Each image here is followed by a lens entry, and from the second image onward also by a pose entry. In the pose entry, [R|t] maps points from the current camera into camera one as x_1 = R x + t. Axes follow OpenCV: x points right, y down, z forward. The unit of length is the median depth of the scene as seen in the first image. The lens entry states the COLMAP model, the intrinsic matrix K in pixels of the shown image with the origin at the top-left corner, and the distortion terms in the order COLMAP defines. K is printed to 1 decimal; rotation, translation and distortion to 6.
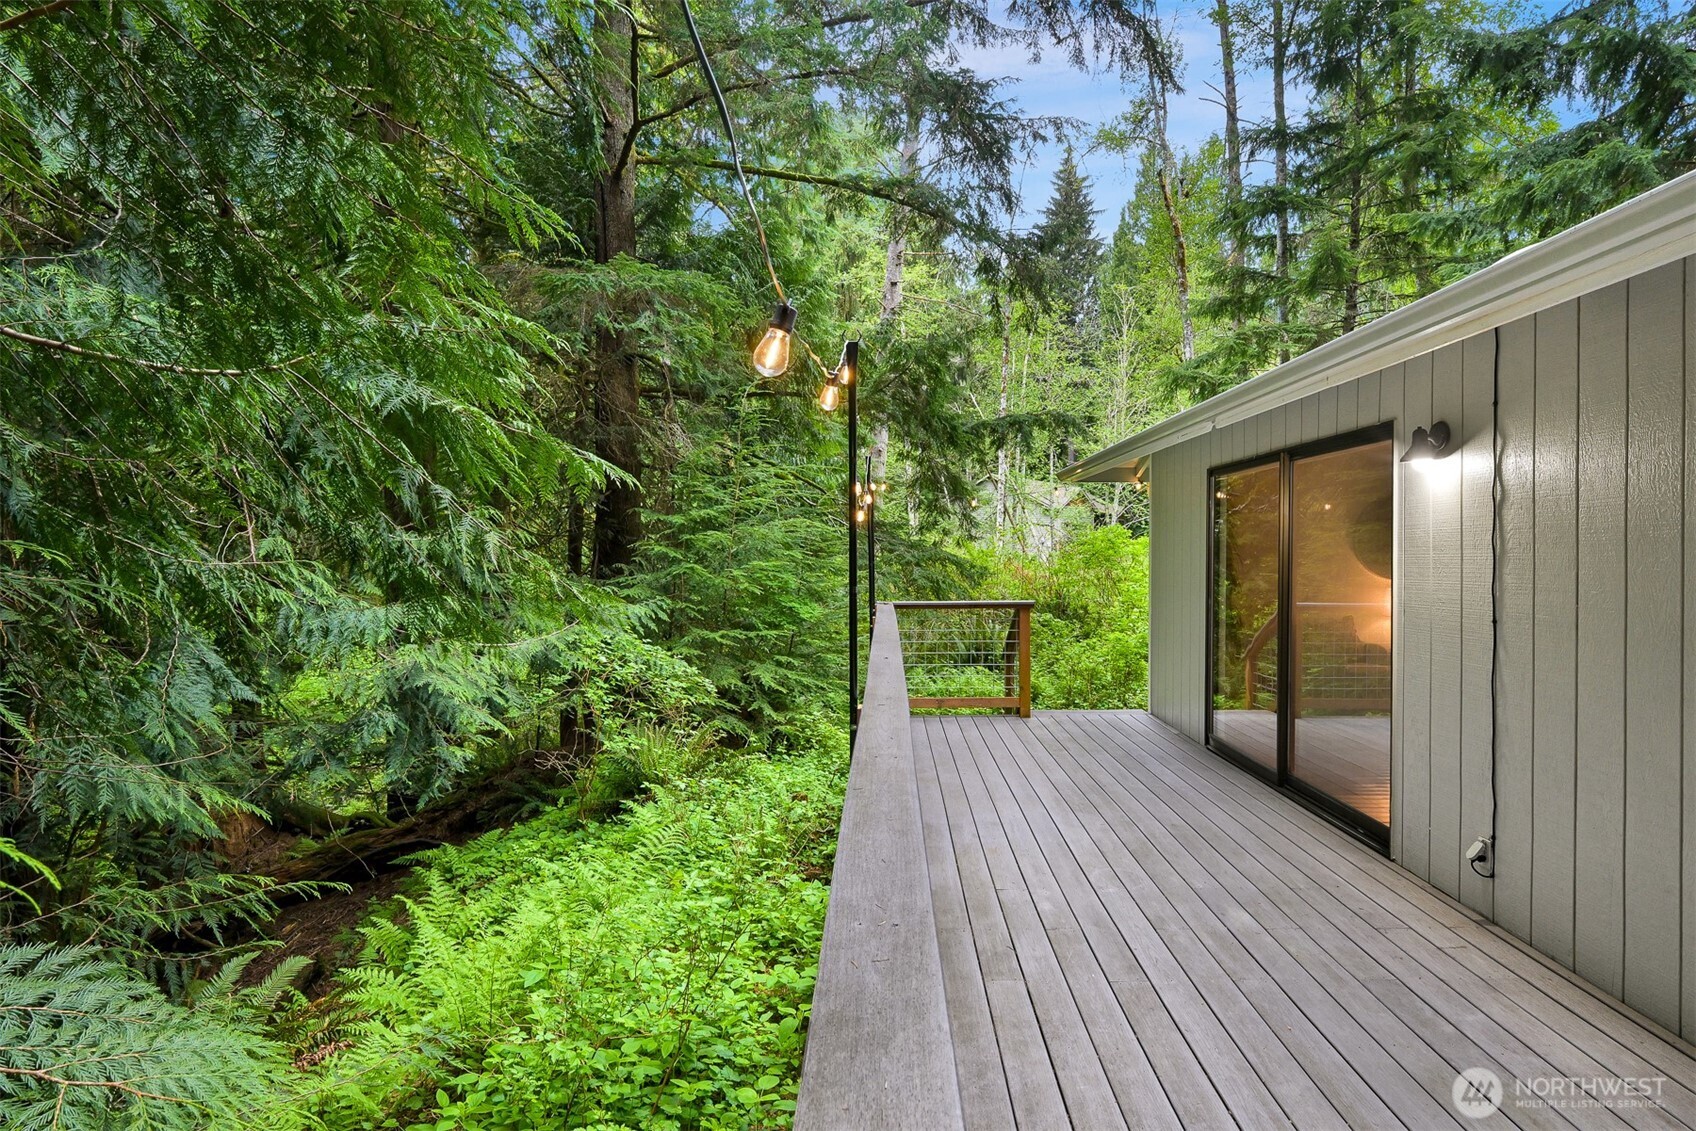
lens RADIAL K [[872.2, 0, 848.0], [0, 872.2, 565.5], [0, 0, 1]] dist [-0.001720, -0.000341]
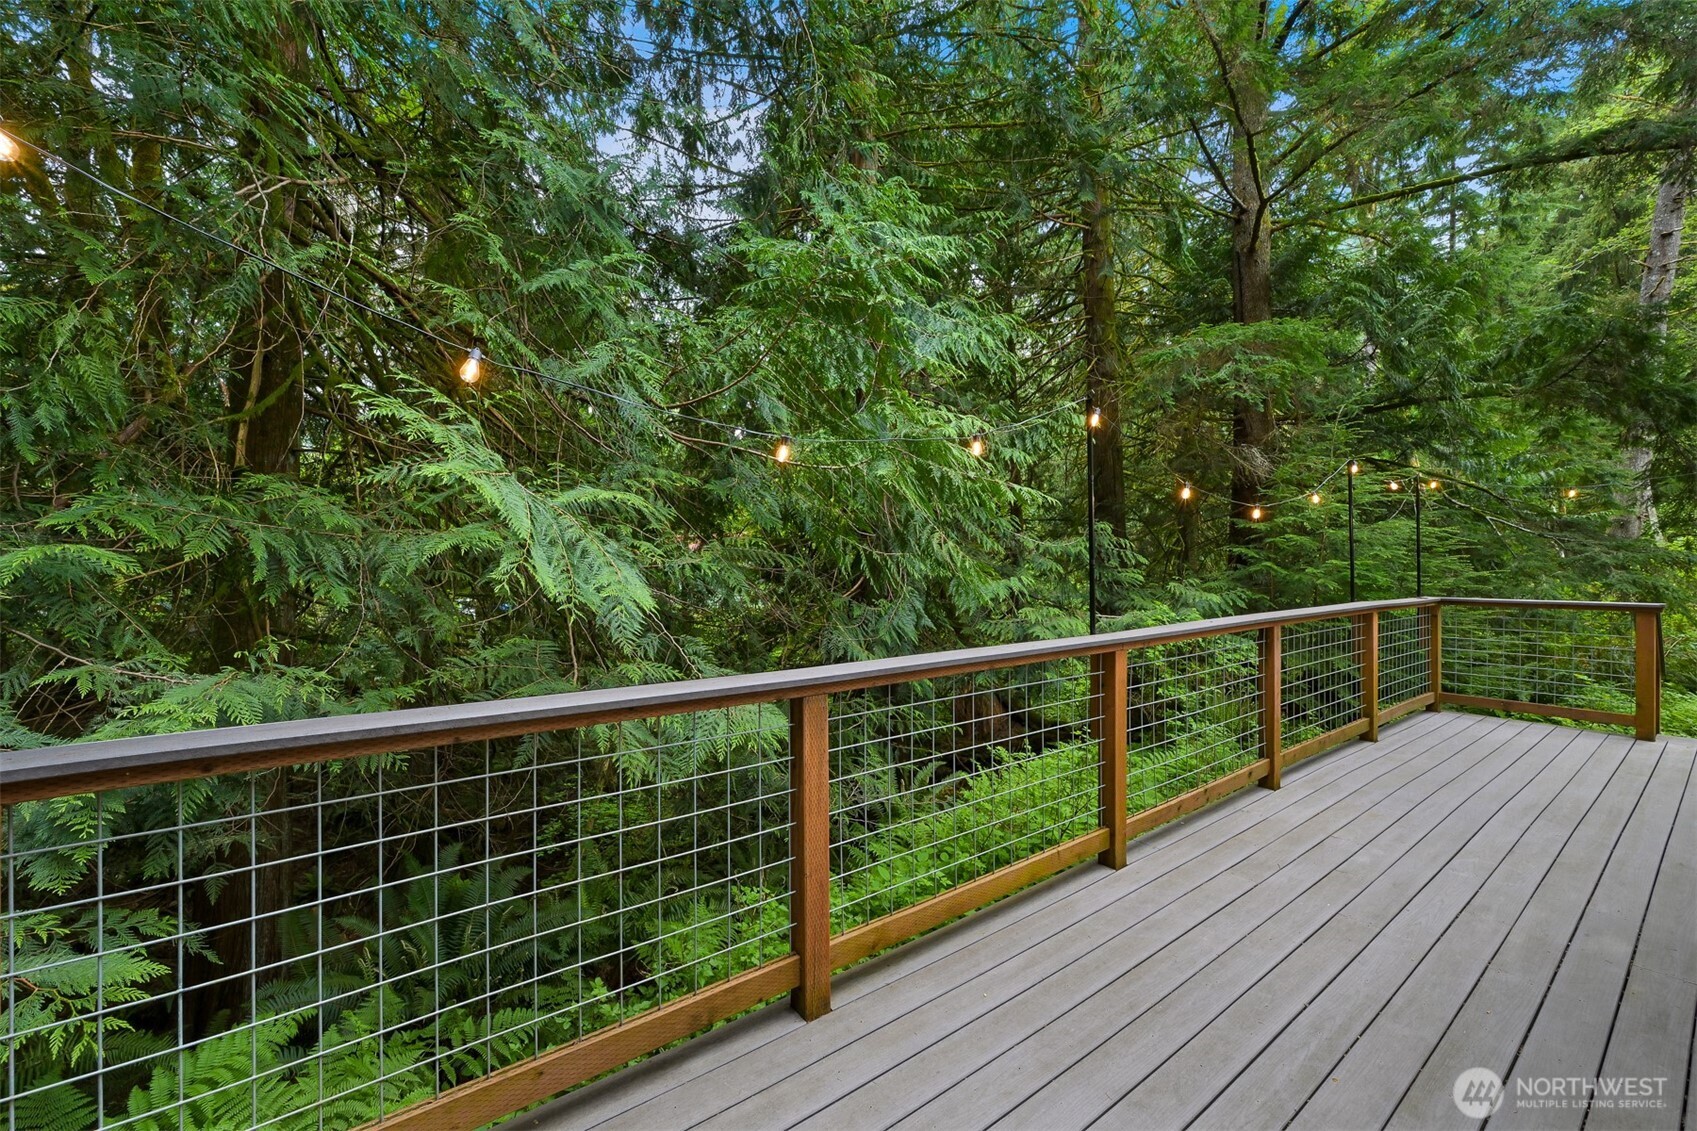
lens RADIAL K [[671.1, 0, 848.5], [0, 671.1, 565.5], [0, 0, 1]] dist [-0.001167, 0.000047]
pose [[0.580106, 0.003707, -0.814533, 0.451257], [-0.013756, 0.999892, -0.005246, 0.029352], [0.814425, 0.014247, 0.580094, -0.017941]]
